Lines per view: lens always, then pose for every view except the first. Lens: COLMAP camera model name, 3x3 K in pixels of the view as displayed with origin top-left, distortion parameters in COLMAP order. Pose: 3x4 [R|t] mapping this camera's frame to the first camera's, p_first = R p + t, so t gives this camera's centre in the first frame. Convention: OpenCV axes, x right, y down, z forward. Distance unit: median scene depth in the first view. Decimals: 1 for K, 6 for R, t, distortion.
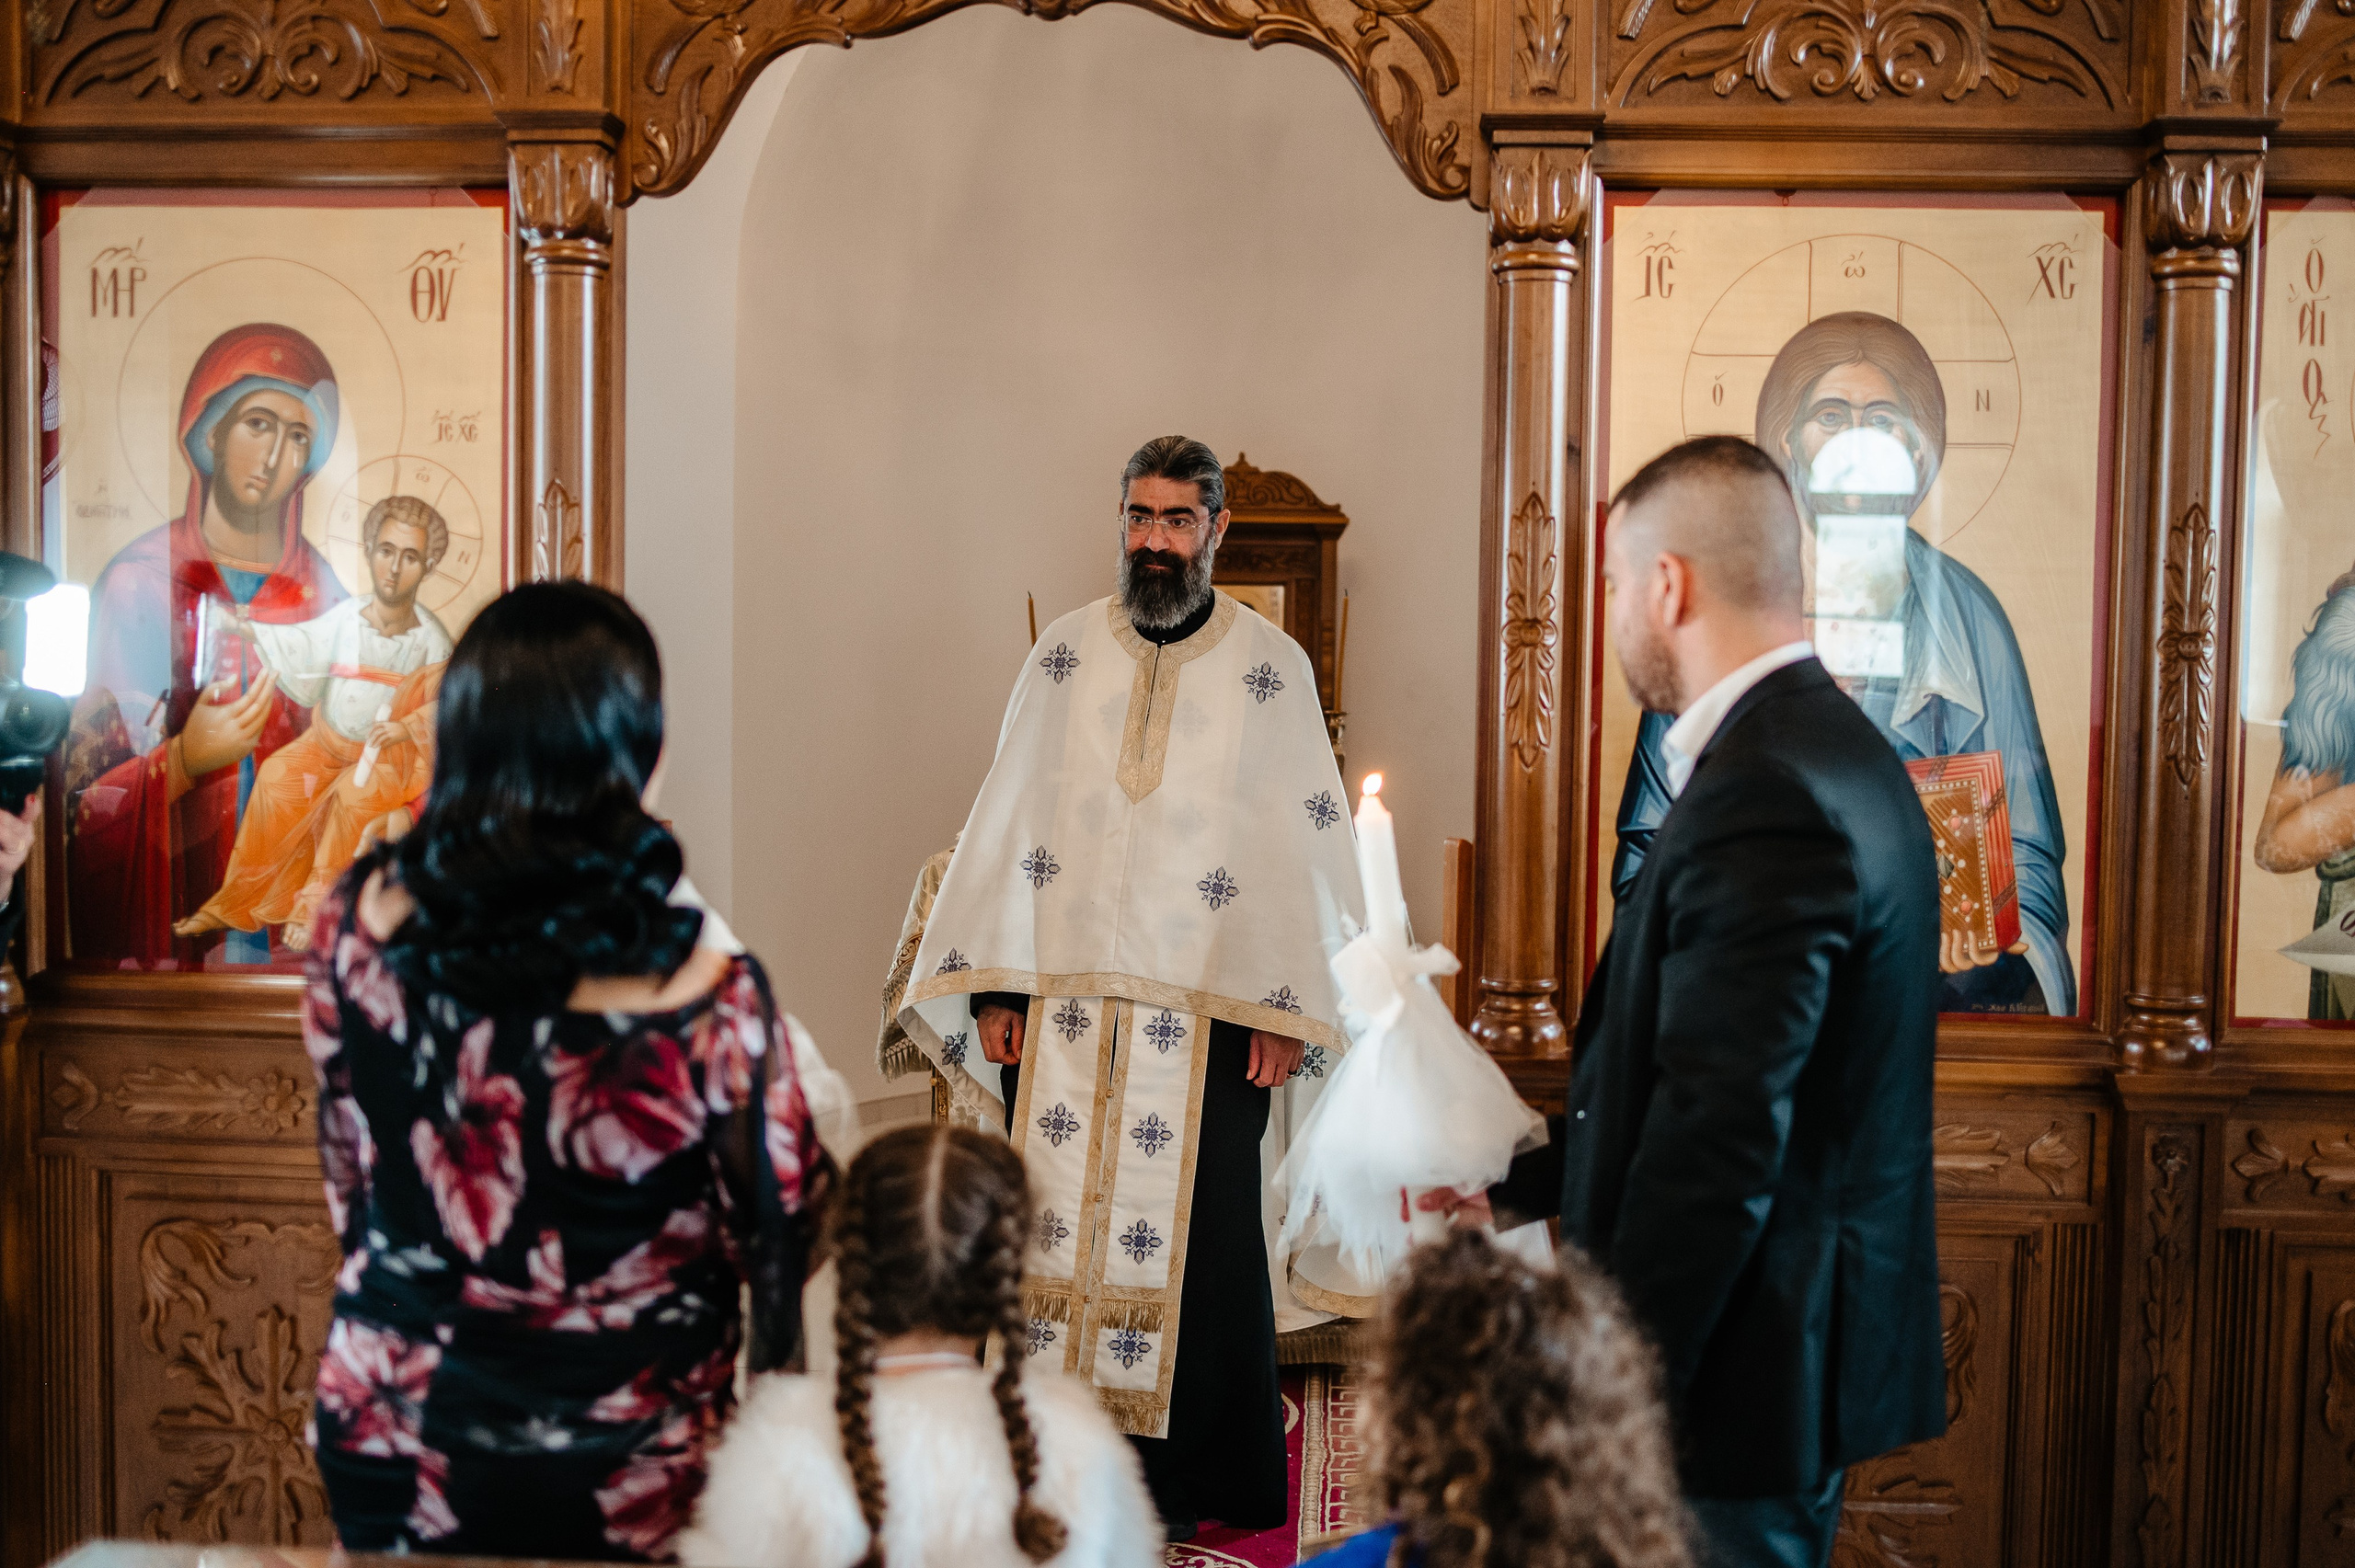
lens RADIAL K [[2373.6, 0, 1177.5], [0, 2373.6, 784.0], [0, 0, 1]] dist [-0.044367, 0.005952]
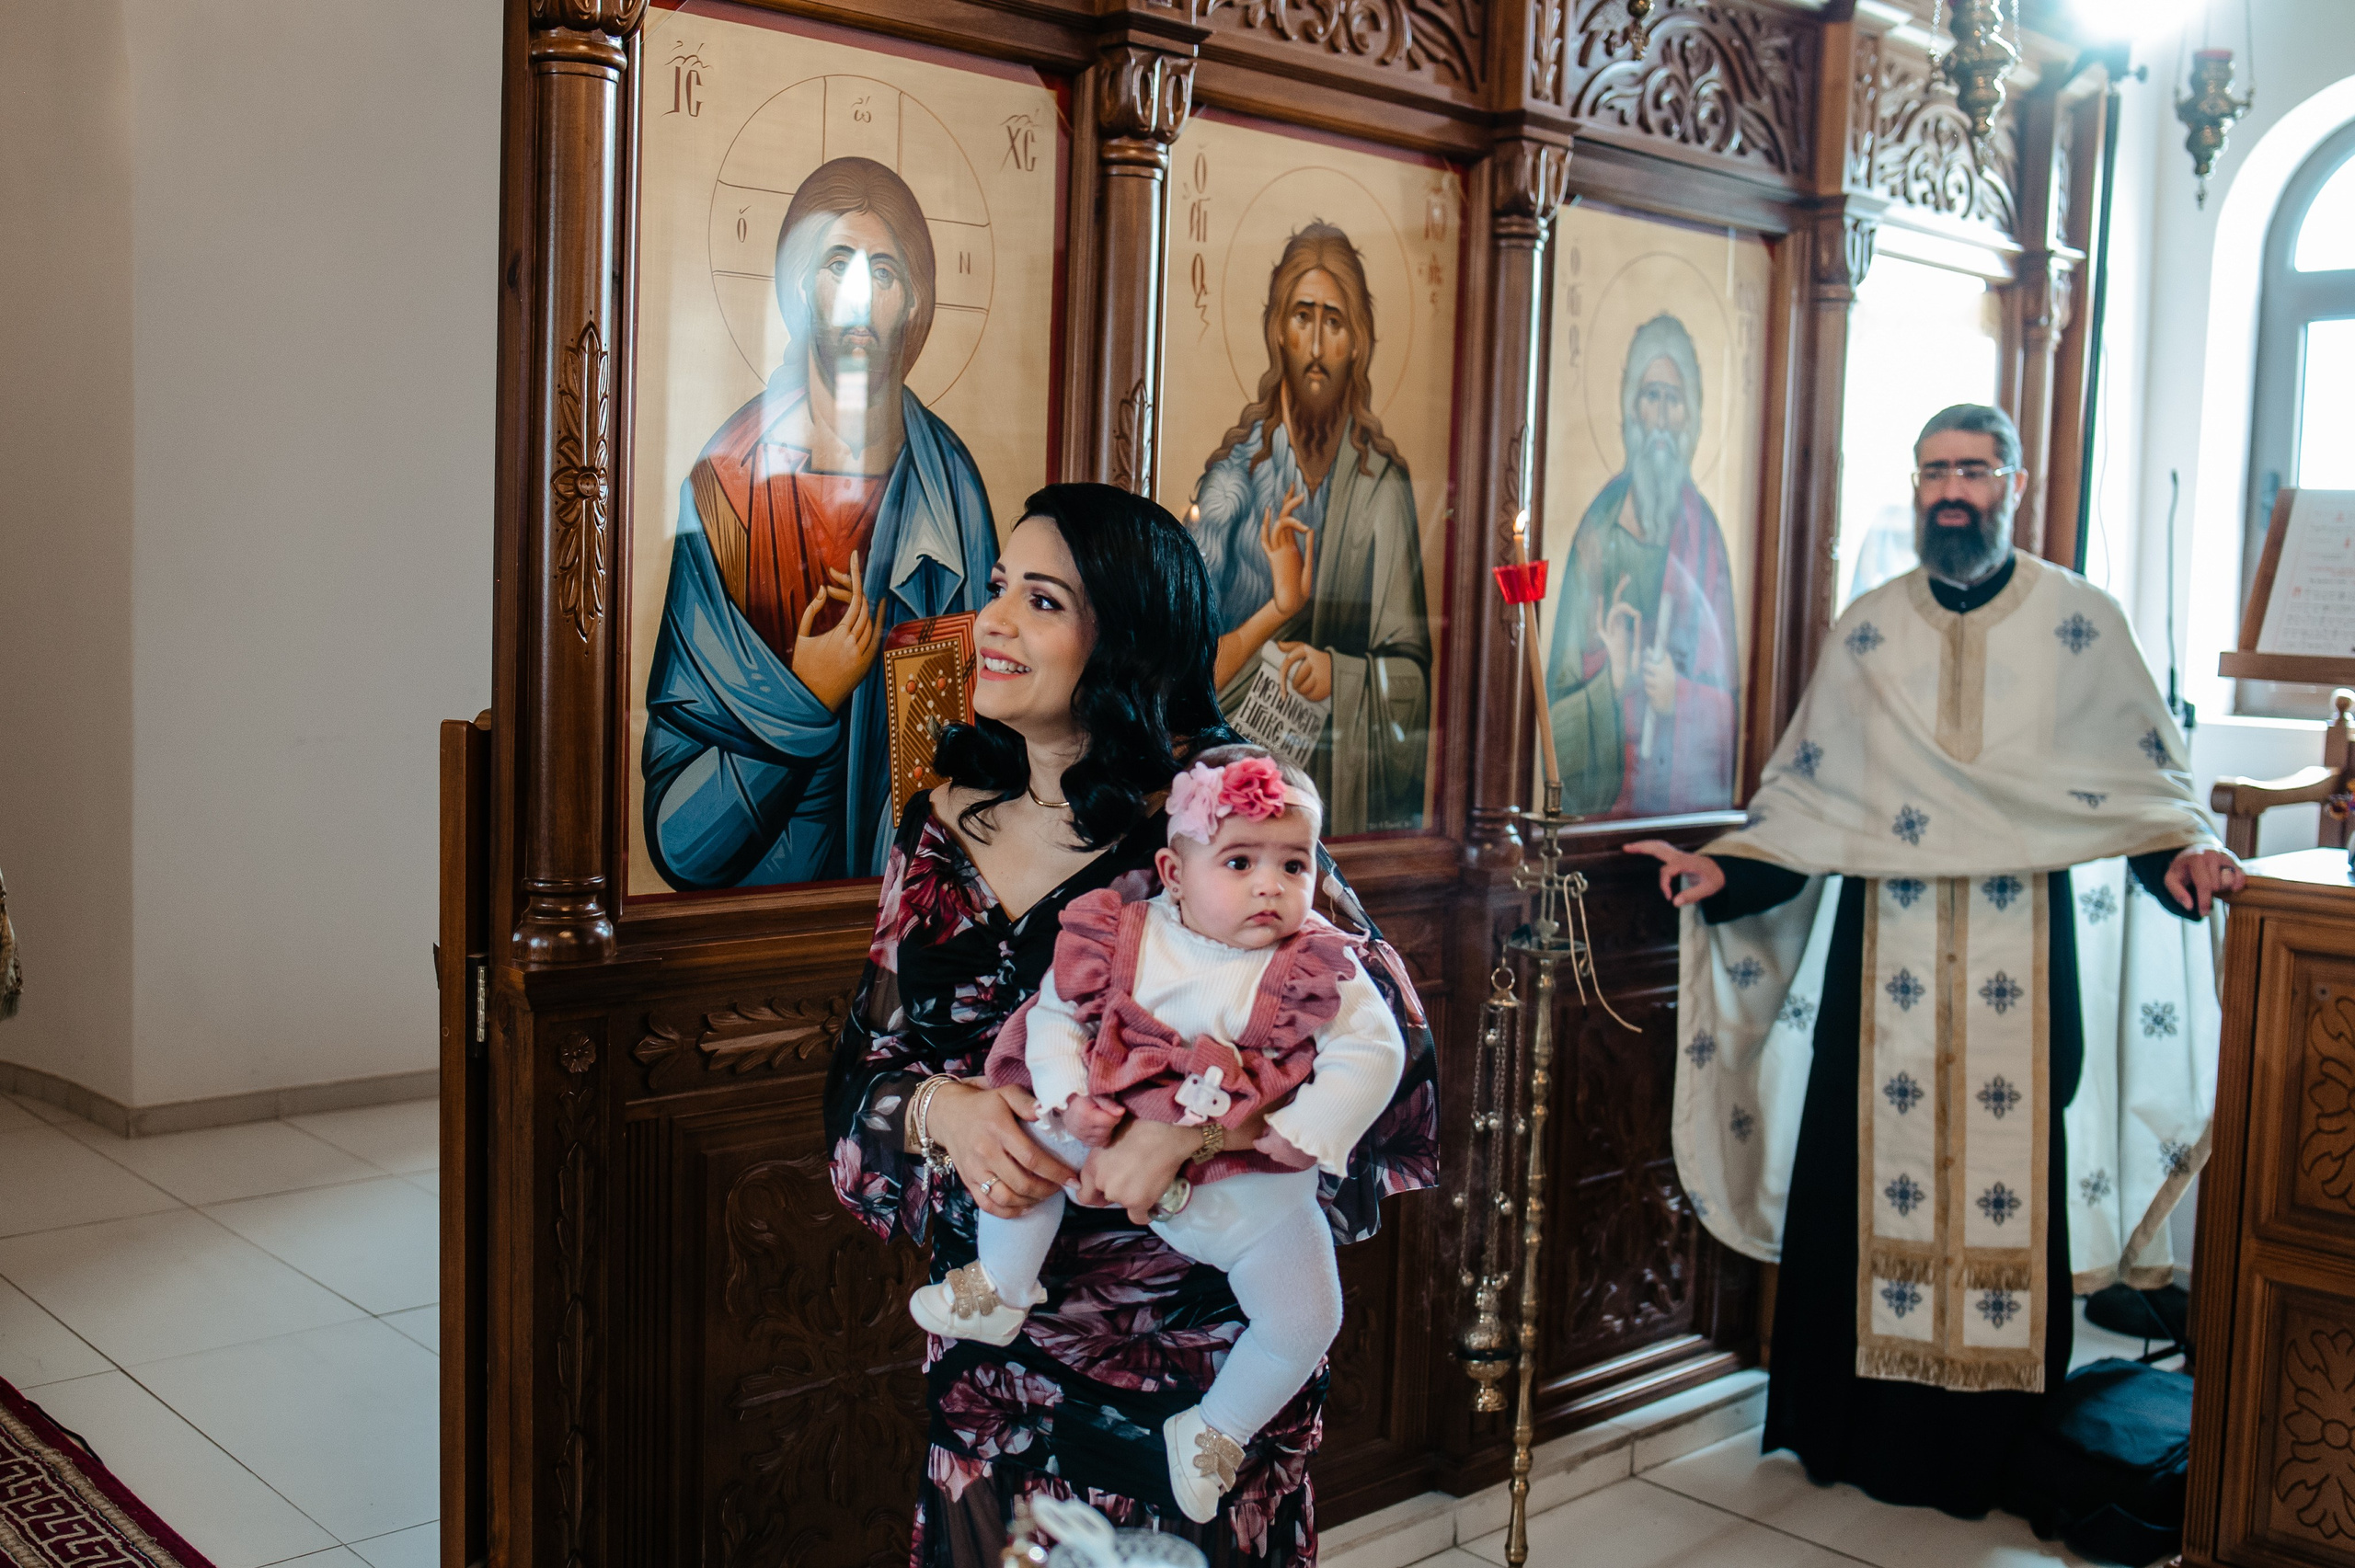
lens RADIAL K [[2504.2, 0, 1181.0], [0, 2504.2, 848.3], [0, 0, 1]] dist [-0.400848, 1.540805]
pose [[0.684190, -0.071710, 0.725770, -0.370229], [-0.003896, 0.994781, 0.101963, -0.022580], [-0.729293, -0.072589, 0.680340, 0.209614]]
